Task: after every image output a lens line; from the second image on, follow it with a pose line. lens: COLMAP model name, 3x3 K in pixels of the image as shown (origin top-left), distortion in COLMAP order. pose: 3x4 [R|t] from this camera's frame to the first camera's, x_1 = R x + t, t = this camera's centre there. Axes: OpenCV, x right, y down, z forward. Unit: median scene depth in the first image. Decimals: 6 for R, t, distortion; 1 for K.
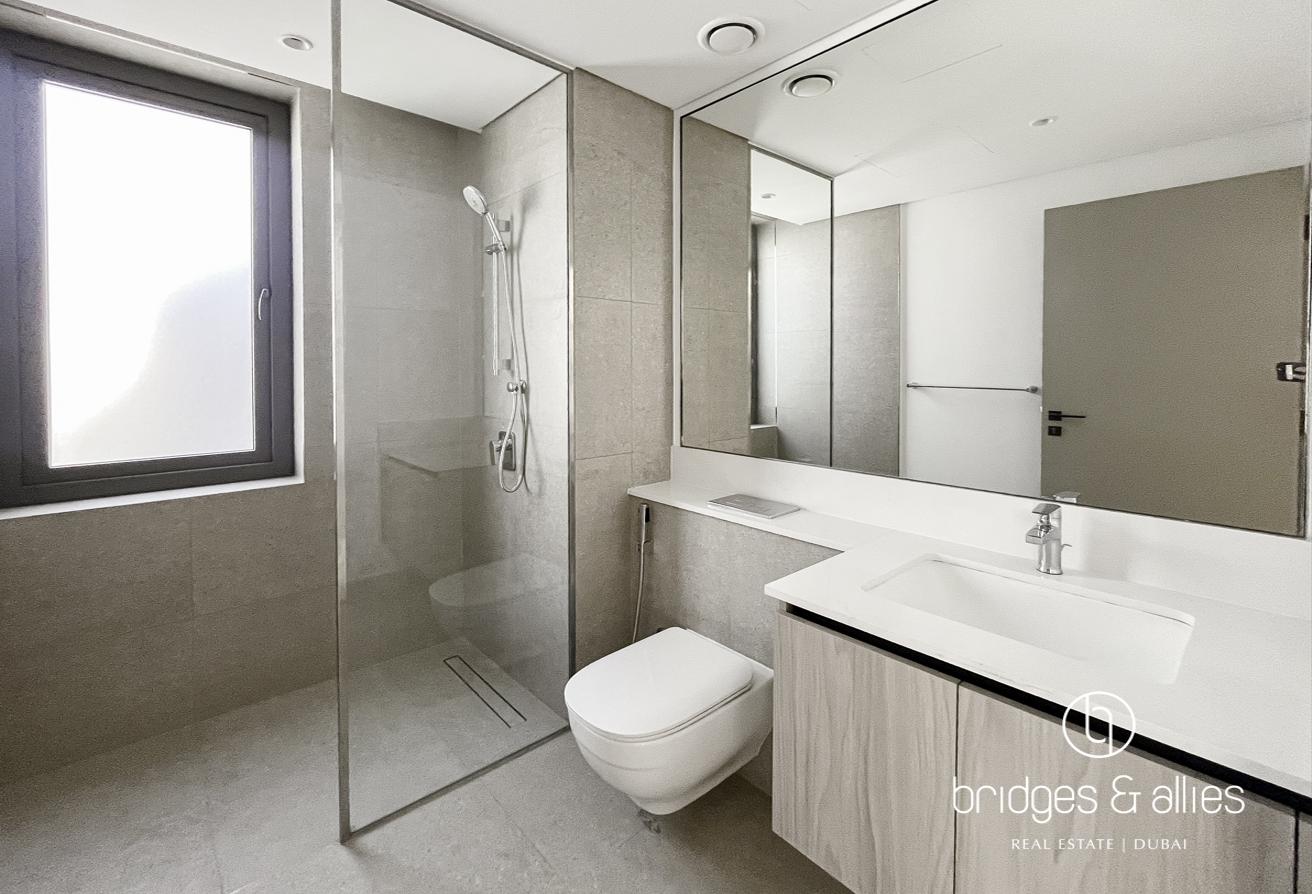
lens RADIAL K [[564.2, 0, 654.9], [0, 564.2, 376.2], [0, 0, 1]] dist [0.000416, -0.000016]
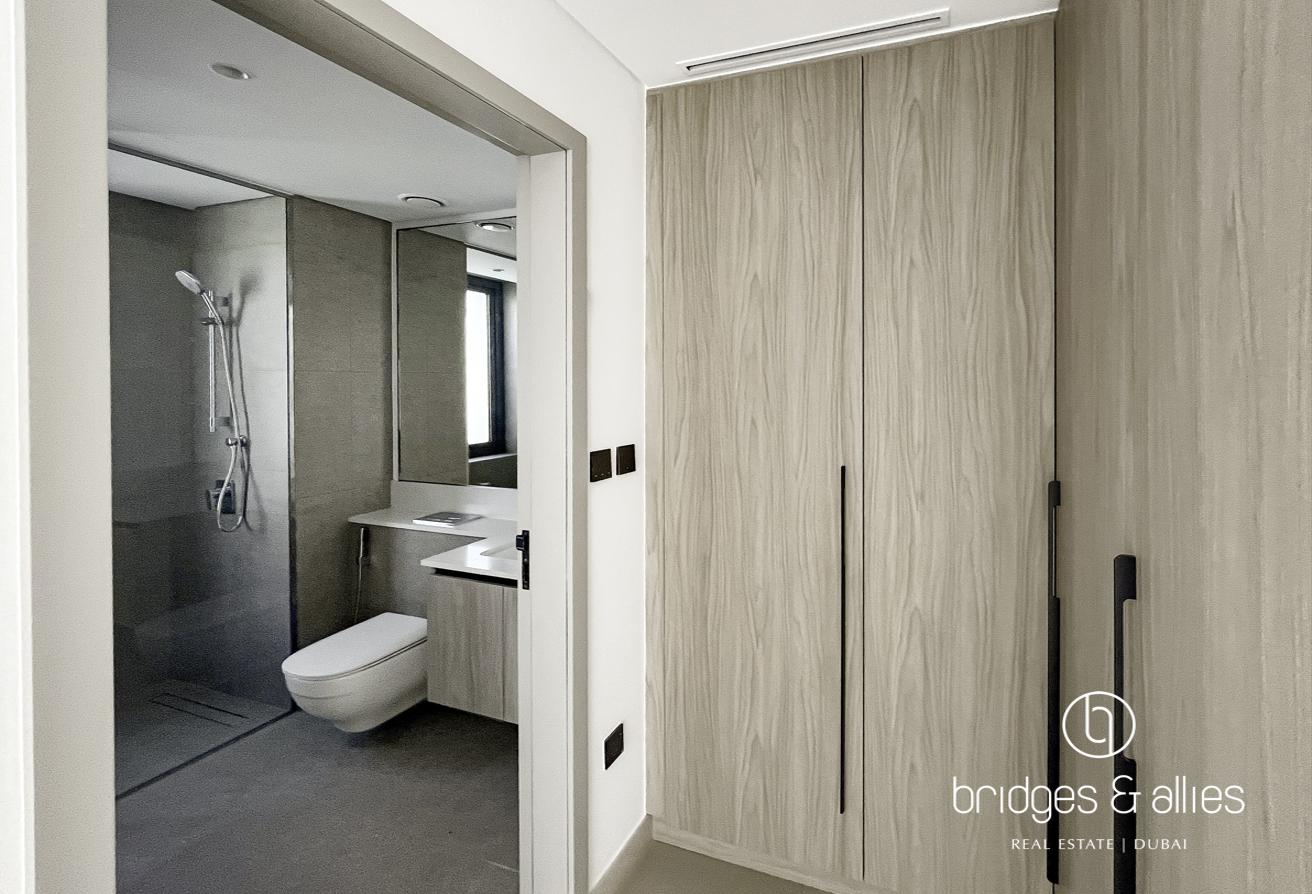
lens RADIAL K [[576.9, 0, 744.0], [0, 576.9, 382.9], [0, 0, 1]] dist [-0.002086, -0.000262]
pose [[0.883506, -0.005169, 0.468391, 0.128858], [0.009391, 0.999934, -0.006678, -0.086430], [-0.468325, 0.010299, 0.883496, -0.560248]]
